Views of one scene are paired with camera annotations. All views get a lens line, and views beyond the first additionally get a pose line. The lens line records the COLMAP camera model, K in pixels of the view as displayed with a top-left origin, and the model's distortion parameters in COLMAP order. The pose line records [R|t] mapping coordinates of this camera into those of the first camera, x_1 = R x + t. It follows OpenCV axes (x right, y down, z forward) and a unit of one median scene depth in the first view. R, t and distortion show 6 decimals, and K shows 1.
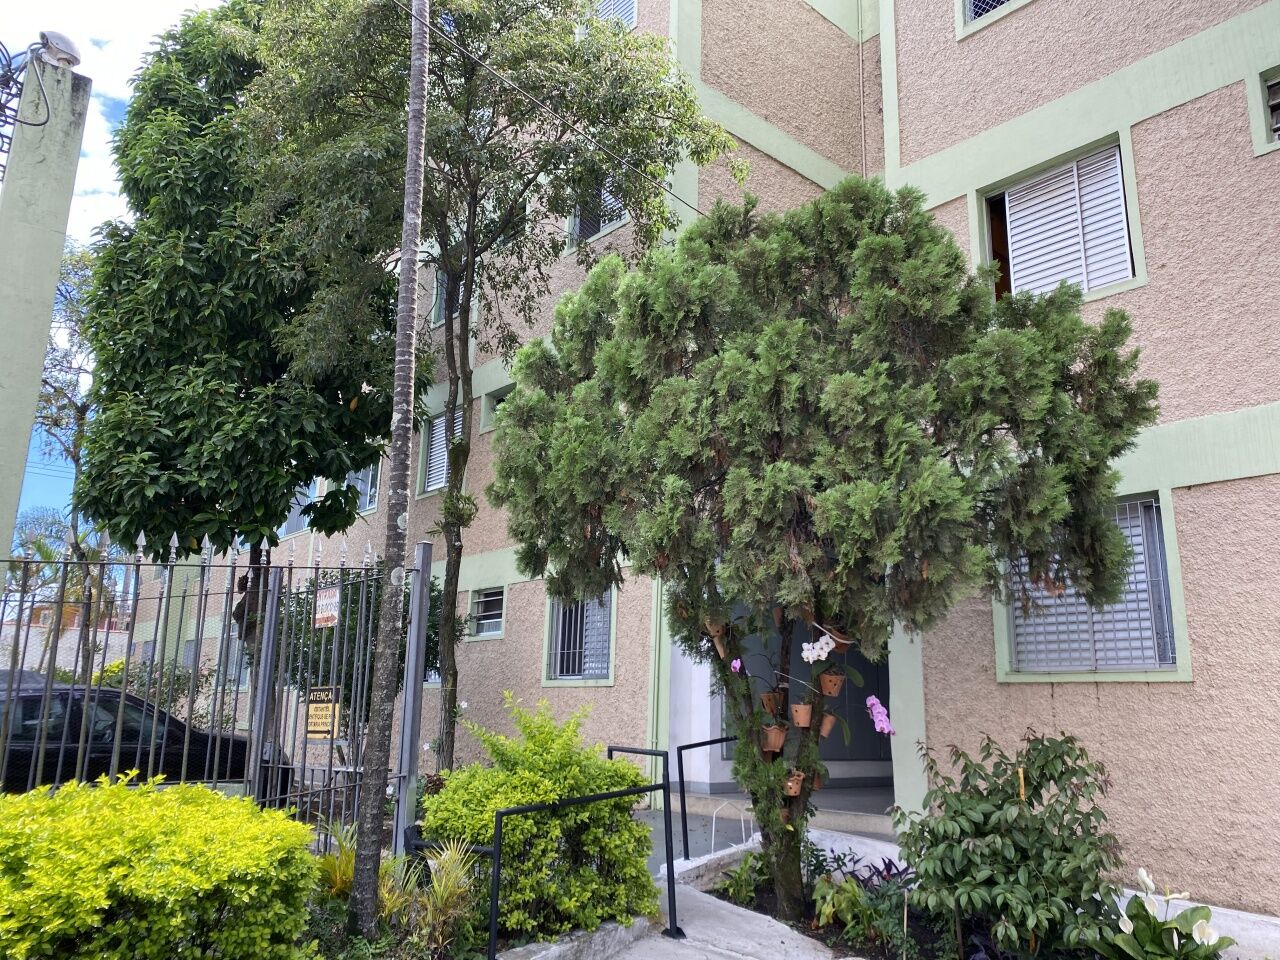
lens RADIAL K [[983.4, 0, 638.3], [0, 983.4, 491.1], [0, 0, 1]] dist [0.073130, -0.089621]
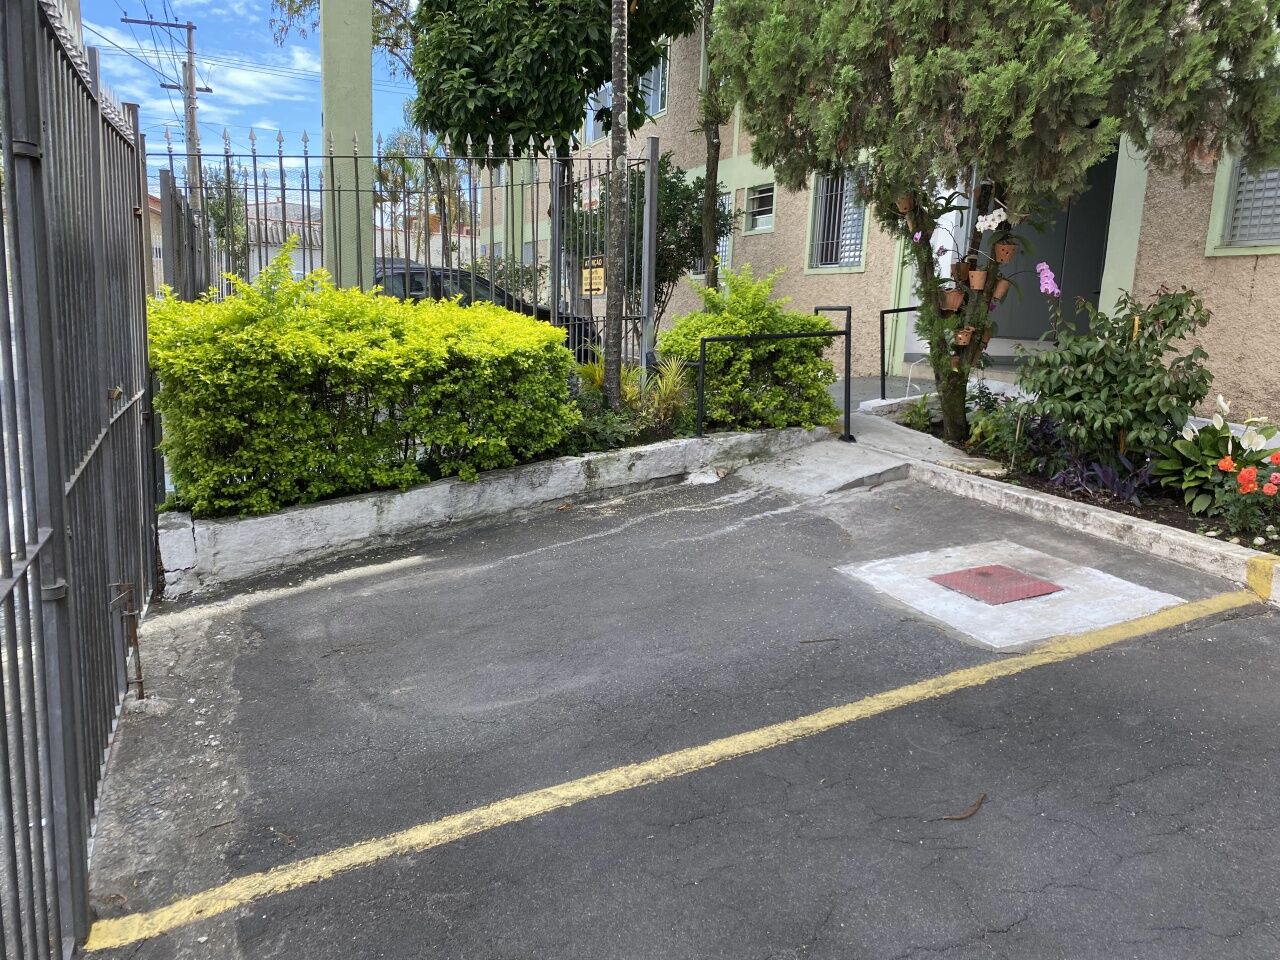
lens RADIAL K [[958.0, 0, 640.0], [0, 958.0, 480.0], [0, 0, 1]] dist [0.015619, -0.004735]
pose [[0.951875, 0.066787, -0.299122, 0.169593], [0.051437, 0.927315, 0.370731, 0.003339], [0.302140, -0.368275, 0.879252, -0.253620]]
